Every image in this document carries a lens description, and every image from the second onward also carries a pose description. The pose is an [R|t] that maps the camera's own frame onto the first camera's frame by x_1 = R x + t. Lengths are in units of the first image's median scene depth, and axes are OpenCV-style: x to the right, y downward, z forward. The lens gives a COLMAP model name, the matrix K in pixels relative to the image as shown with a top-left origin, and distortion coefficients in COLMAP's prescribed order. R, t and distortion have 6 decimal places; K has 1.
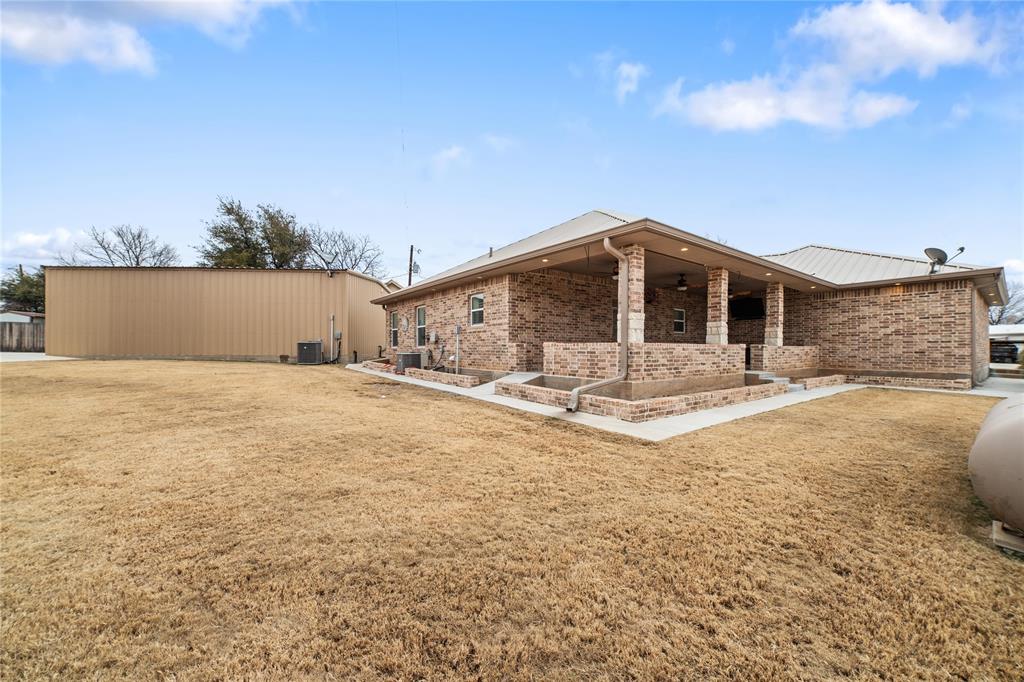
lens RADIAL K [[389.1, 0, 511.5], [0, 389.1, 345.0], [0, 0, 1]] dist [0.001150, 0.000944]
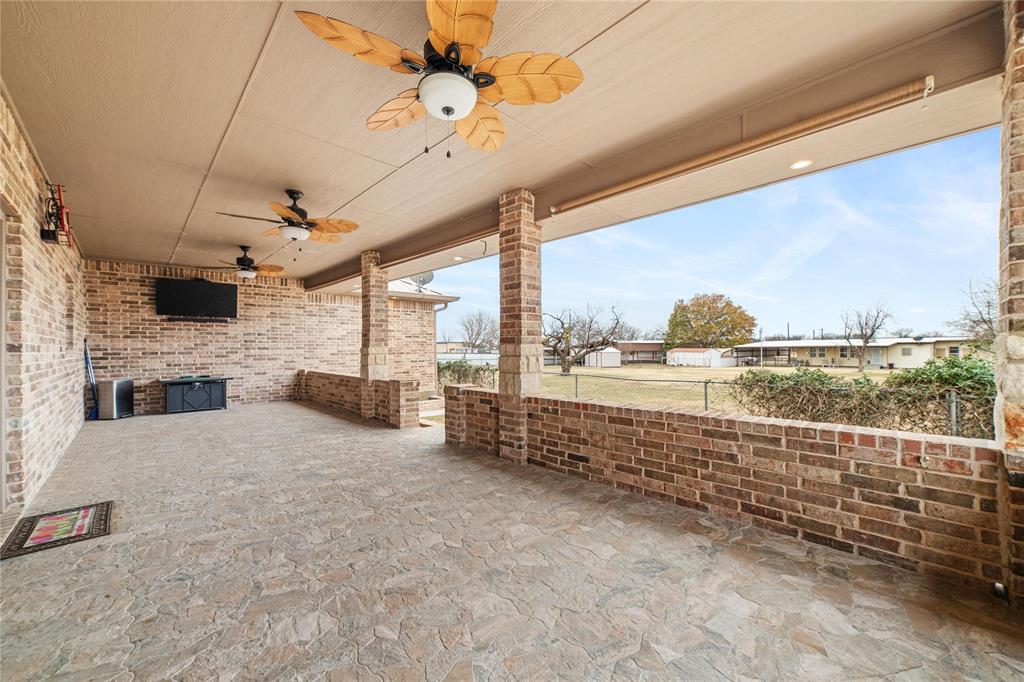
lens RADIAL K [[389.1, 0, 510.4], [0, 389.1, 344.4], [0, 0, 1]] dist [0.001150, 0.000944]
pose [[-0.118413, 0.004997, 0.992952, 0.071494], [-0.003160, 0.999980, -0.005409, -0.046418], [-0.992959, -0.003778, -0.118395, 0.877695]]
